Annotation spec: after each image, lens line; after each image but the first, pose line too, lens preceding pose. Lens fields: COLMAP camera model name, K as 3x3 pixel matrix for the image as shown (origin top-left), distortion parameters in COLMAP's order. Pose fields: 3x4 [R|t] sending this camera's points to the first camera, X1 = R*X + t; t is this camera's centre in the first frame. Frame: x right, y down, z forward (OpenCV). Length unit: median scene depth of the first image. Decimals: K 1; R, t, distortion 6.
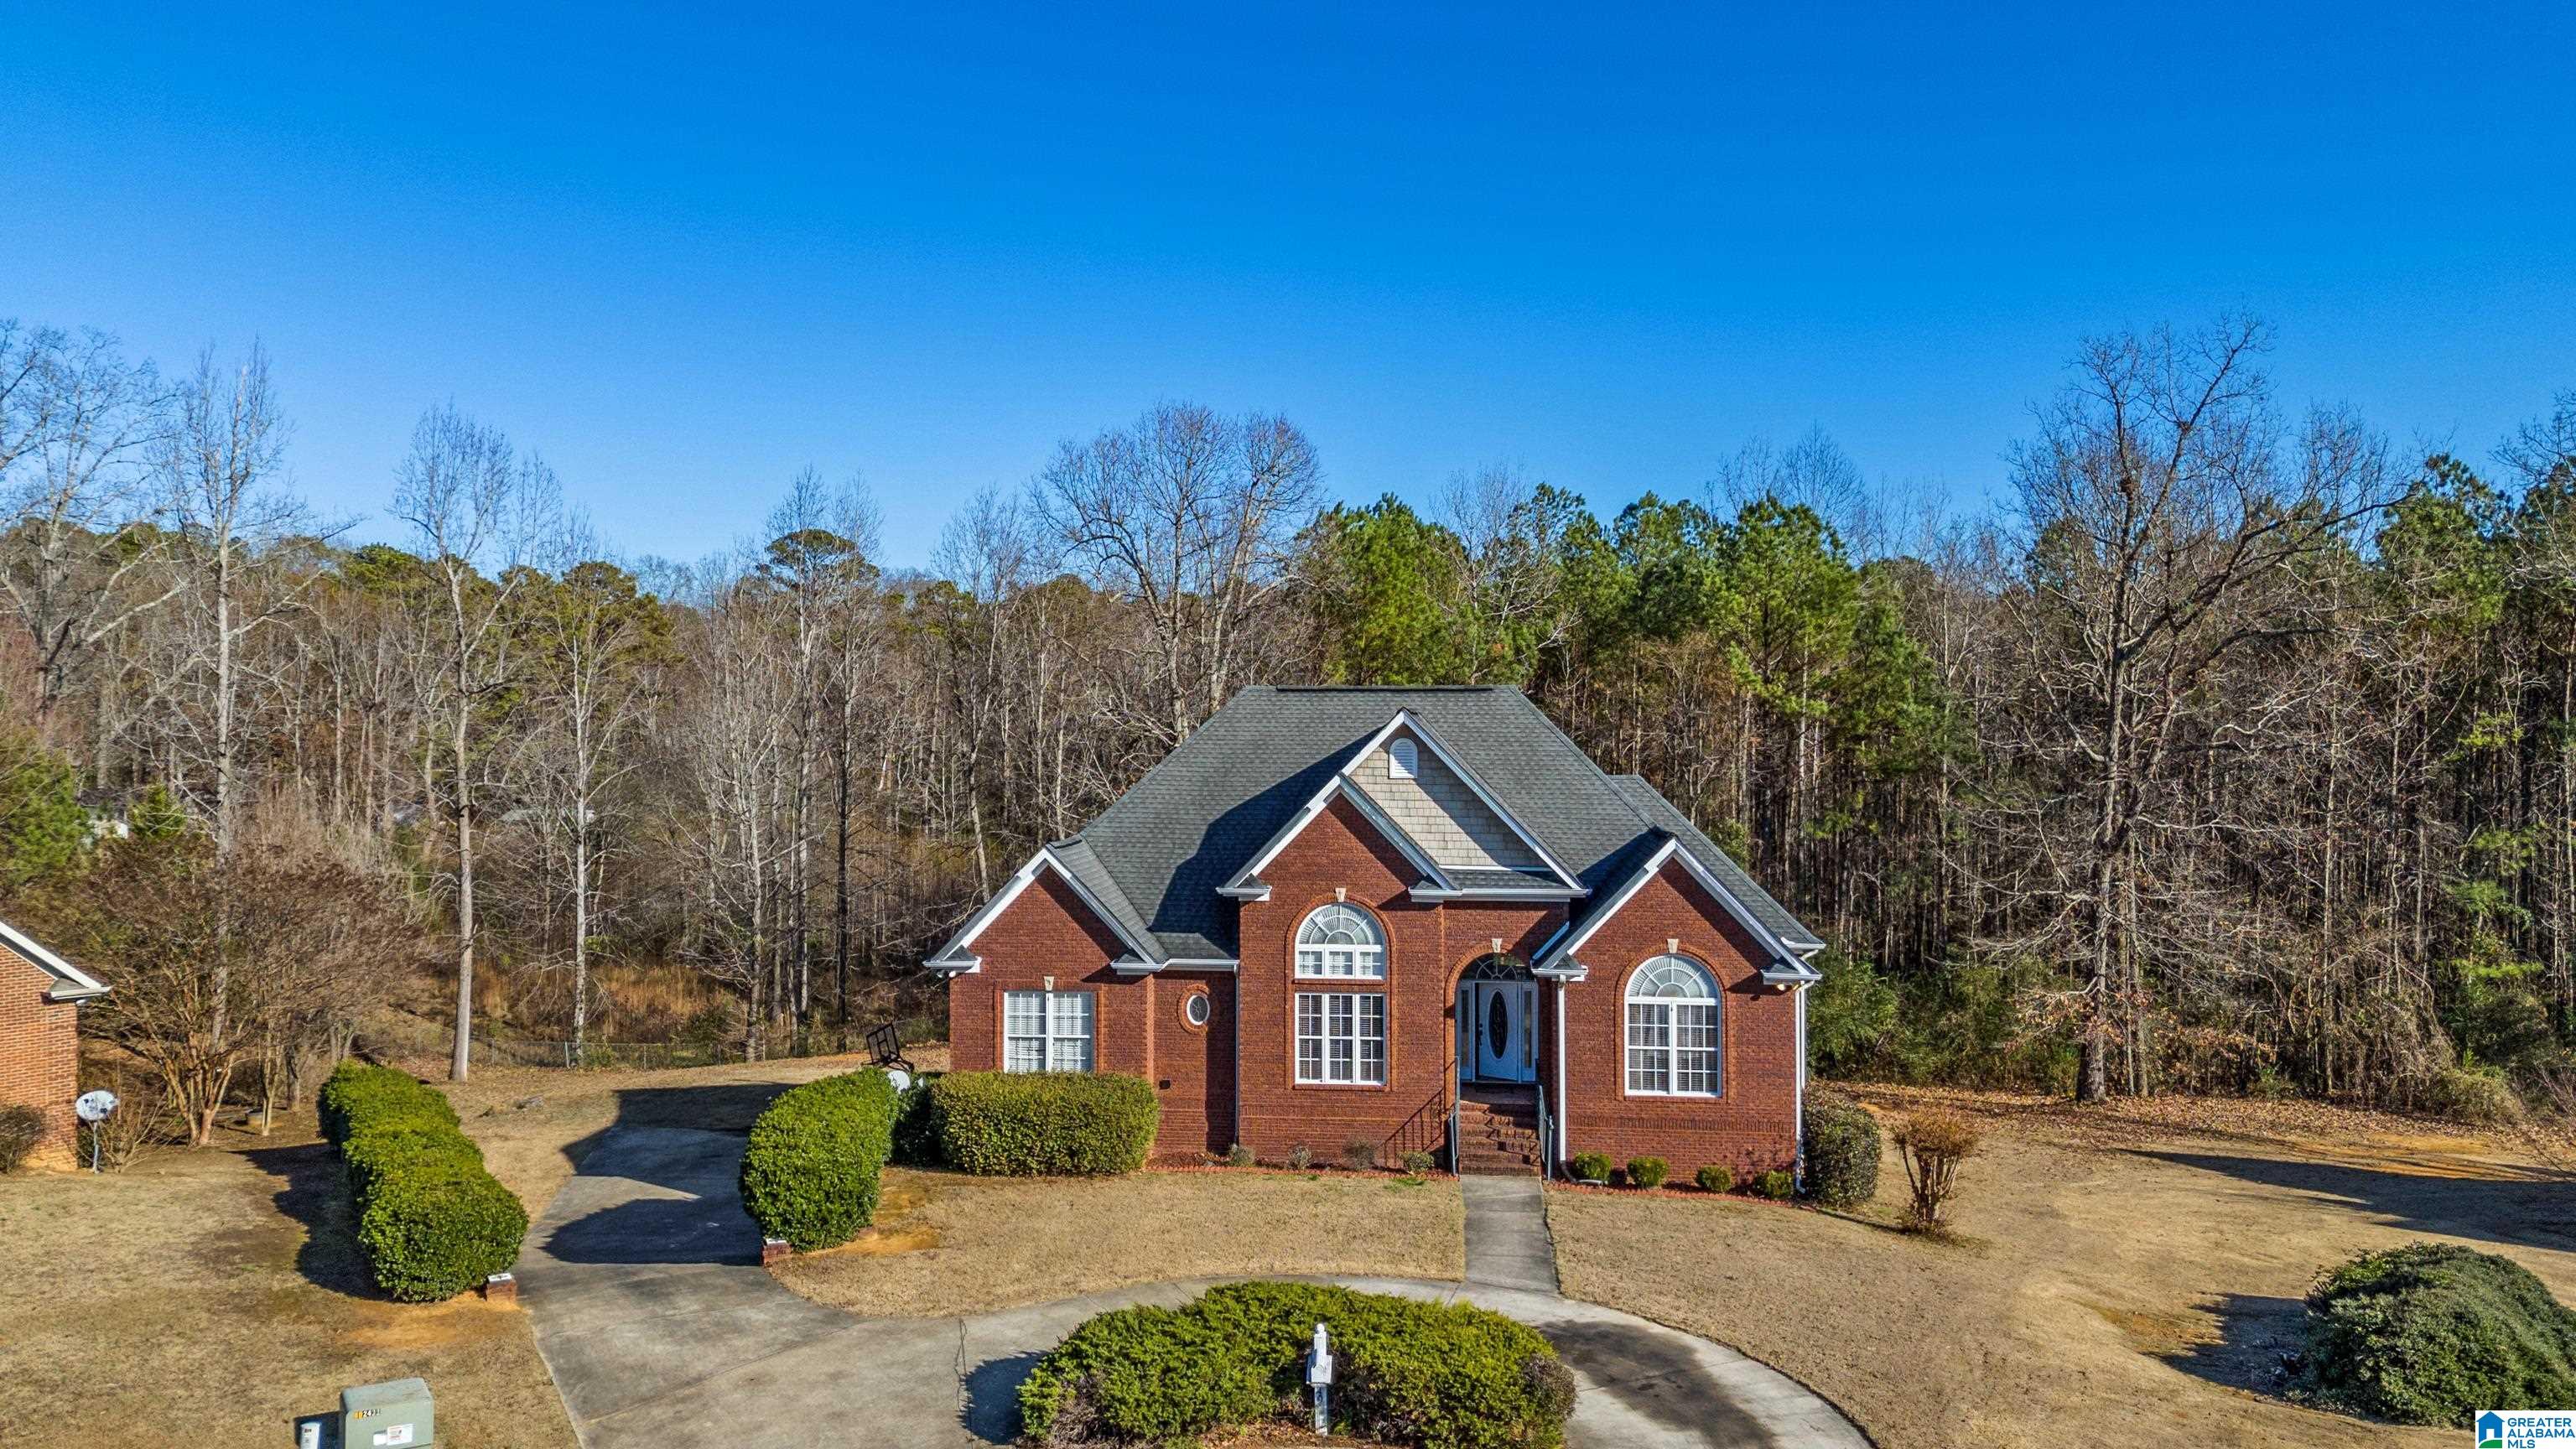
lens RADIAL K [[1874.9, 0, 1279.0], [0, 1874.9, 722.3], [0, 0, 1]] dist [0.121710, -0.167233]
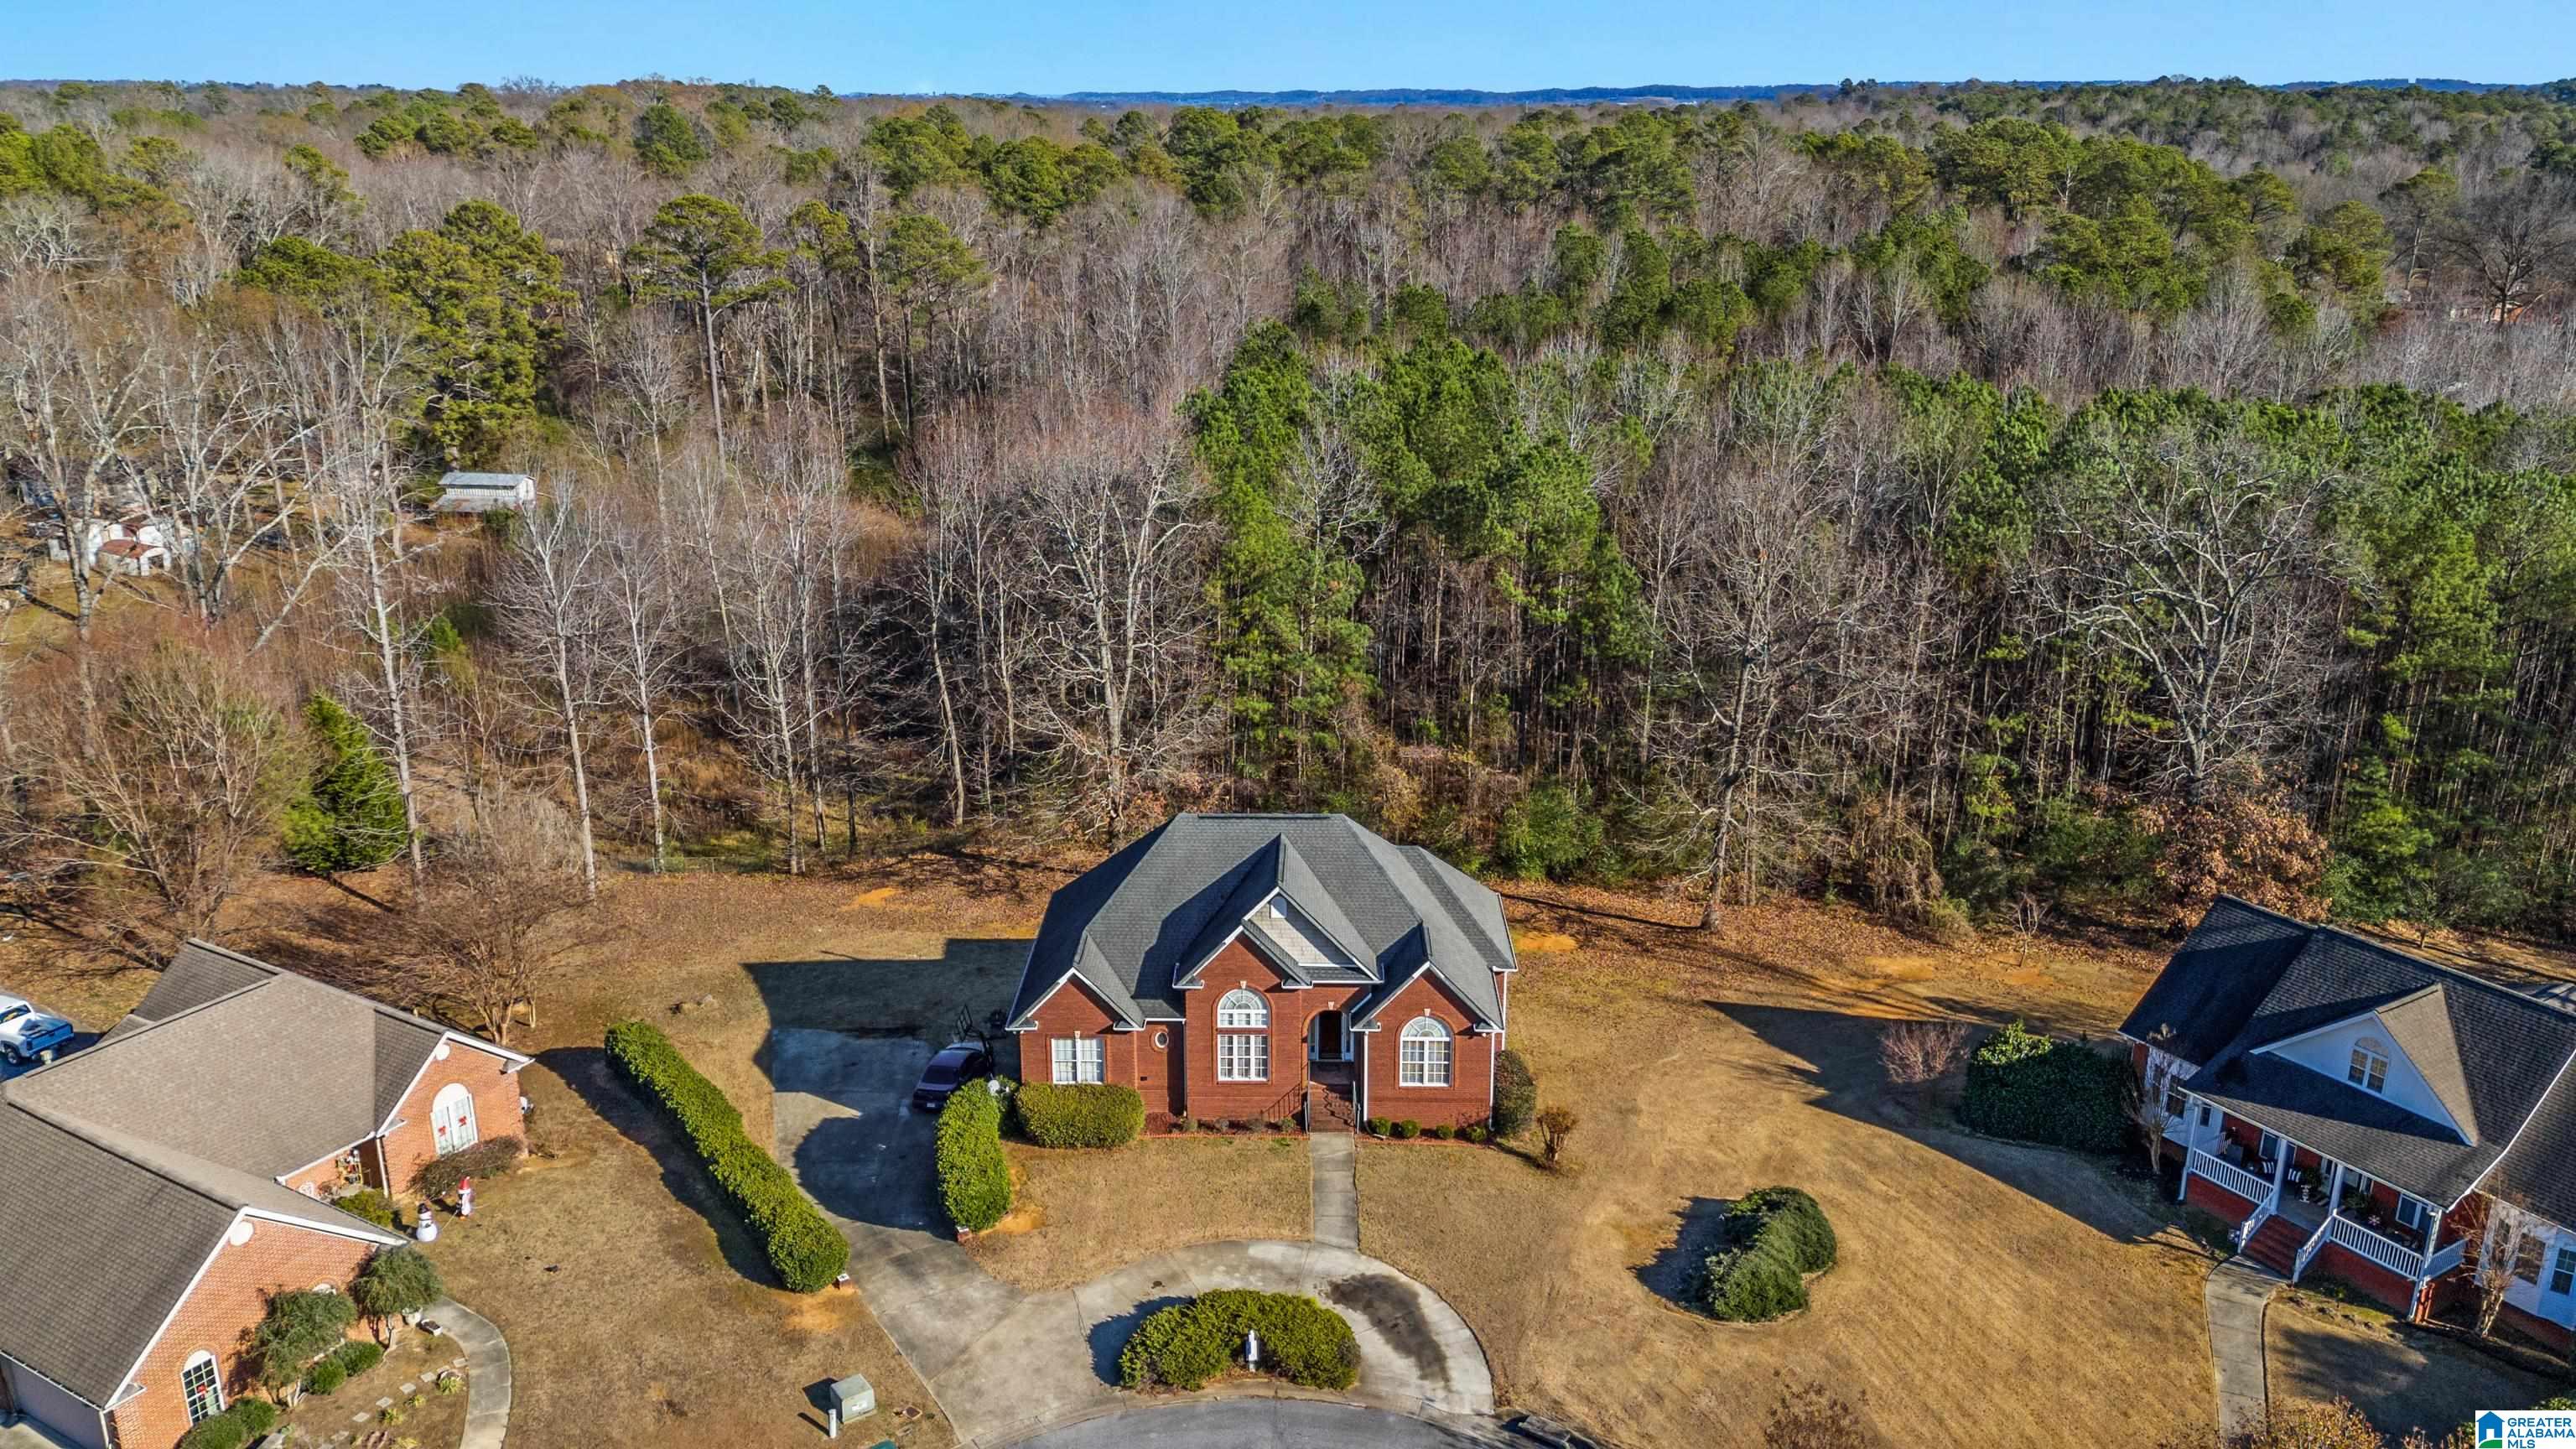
lens RADIAL K [[1874.9, 0, 1279.0], [0, 1874.9, 722.3], [0, 0, 1]] dist [0.121710, -0.167233]
pose [[0.996347, -0.025590, 0.081467, -0.071240], [-0.000894, 0.950862, 0.309613, -0.686511], [-0.085387, -0.308554, 0.947366, -0.594317]]
